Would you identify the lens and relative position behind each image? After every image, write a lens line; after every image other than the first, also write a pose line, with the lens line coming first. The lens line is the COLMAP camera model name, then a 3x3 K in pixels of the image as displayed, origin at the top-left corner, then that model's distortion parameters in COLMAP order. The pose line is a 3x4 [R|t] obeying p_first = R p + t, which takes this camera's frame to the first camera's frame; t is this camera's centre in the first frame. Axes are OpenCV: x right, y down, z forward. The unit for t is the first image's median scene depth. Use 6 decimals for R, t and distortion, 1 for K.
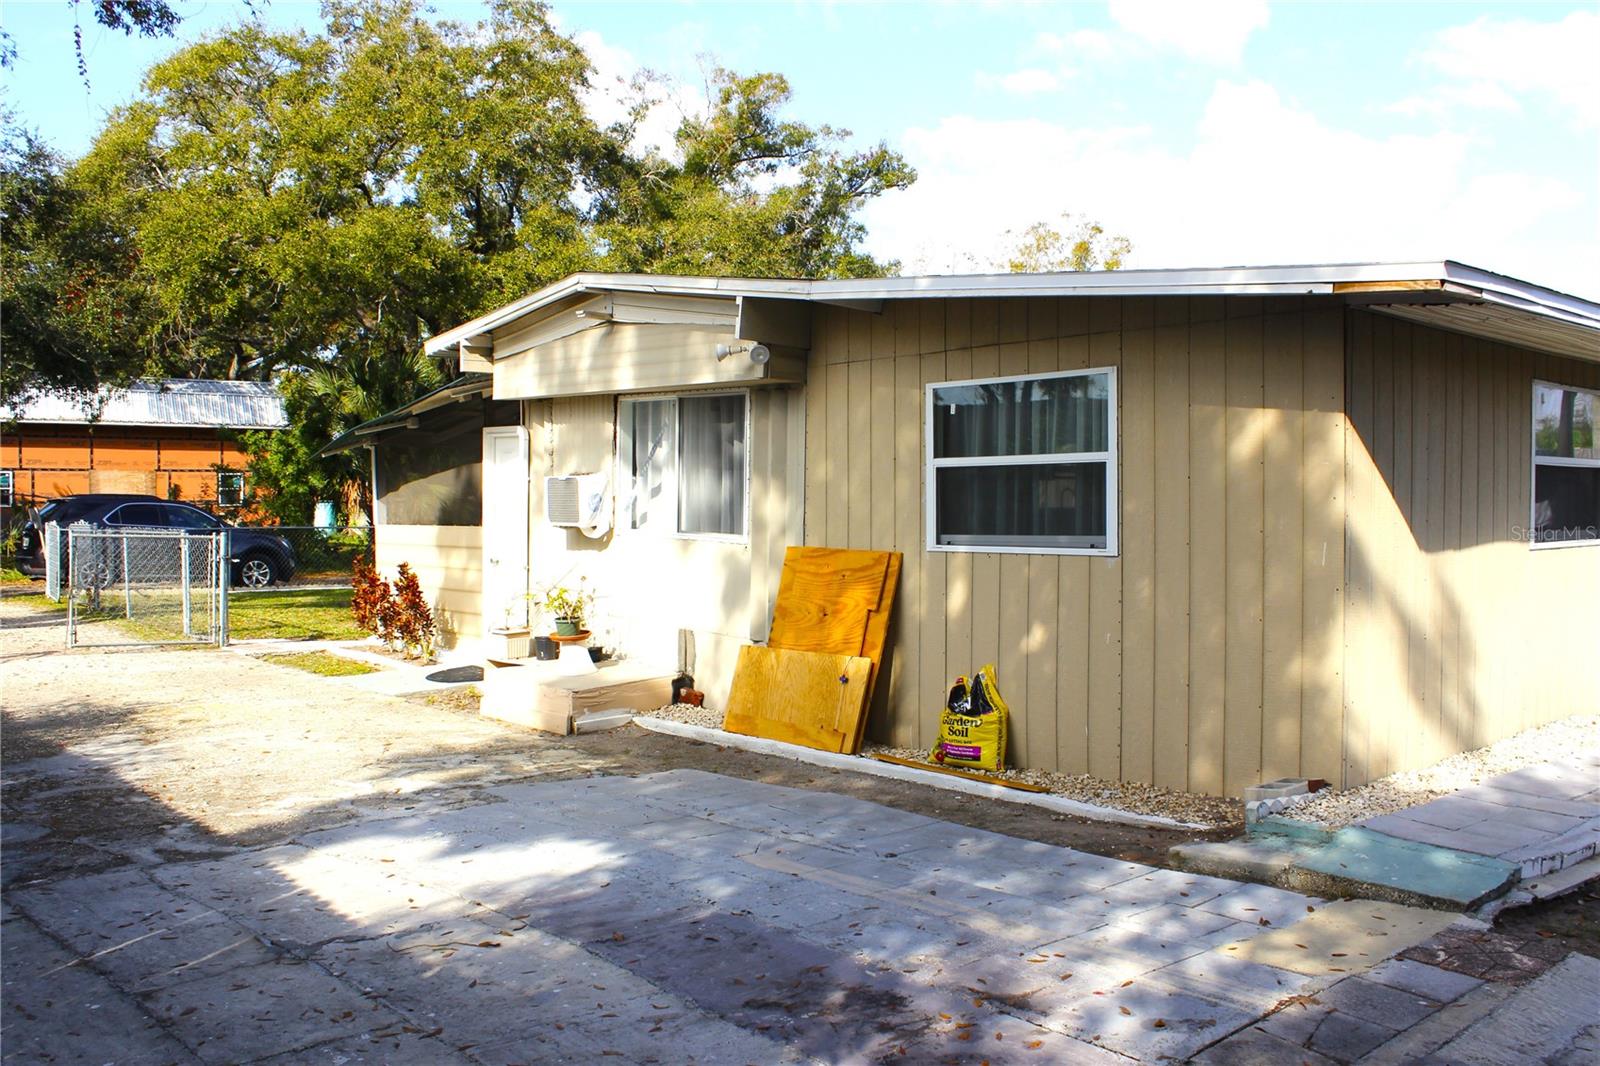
lens RADIAL K [[1327.5, 0, 816.8], [0, 1327.5, 553.0], [0, 0, 1]] dist [-0.165111, 0.155401]
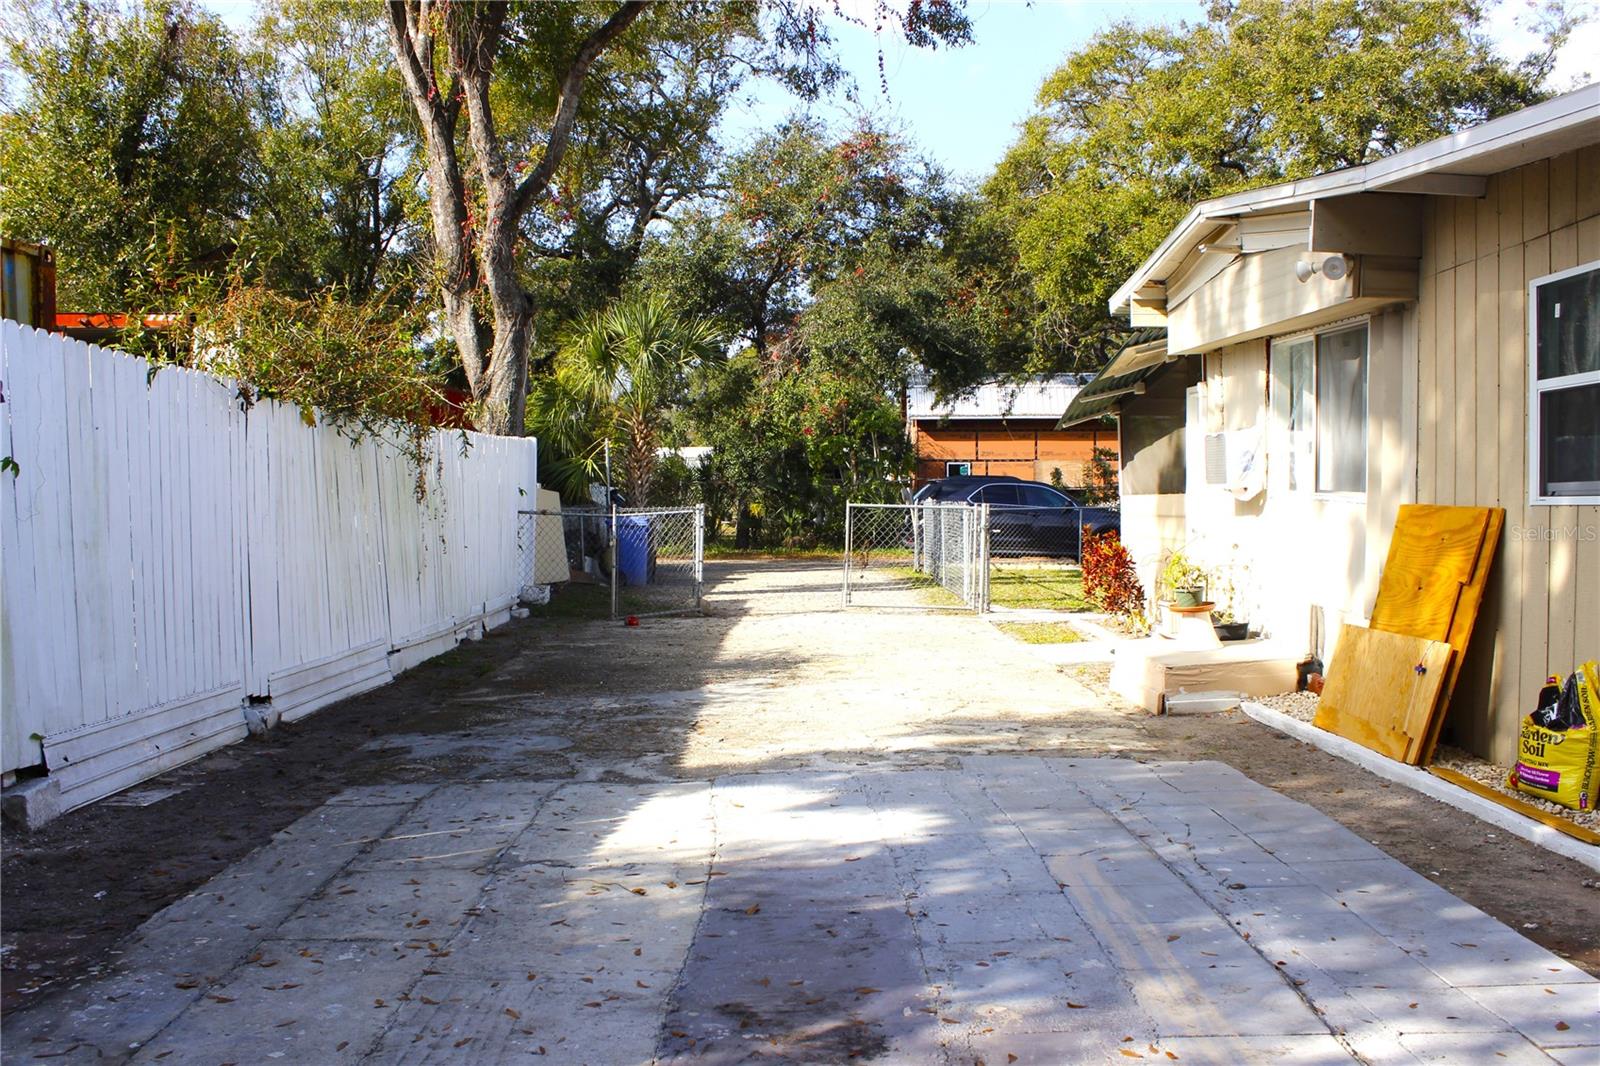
lens RADIAL K [[1327.5, 0, 816.8], [0, 1327.5, 553.0], [0, 0, 1]] dist [-0.165111, 0.155401]
pose [[0.766007, 0.021364, -0.642477, 0.210993], [-0.016186, 0.999772, 0.013947, 0.019280], [0.642628, -0.000284, 0.766178, 0.166877]]
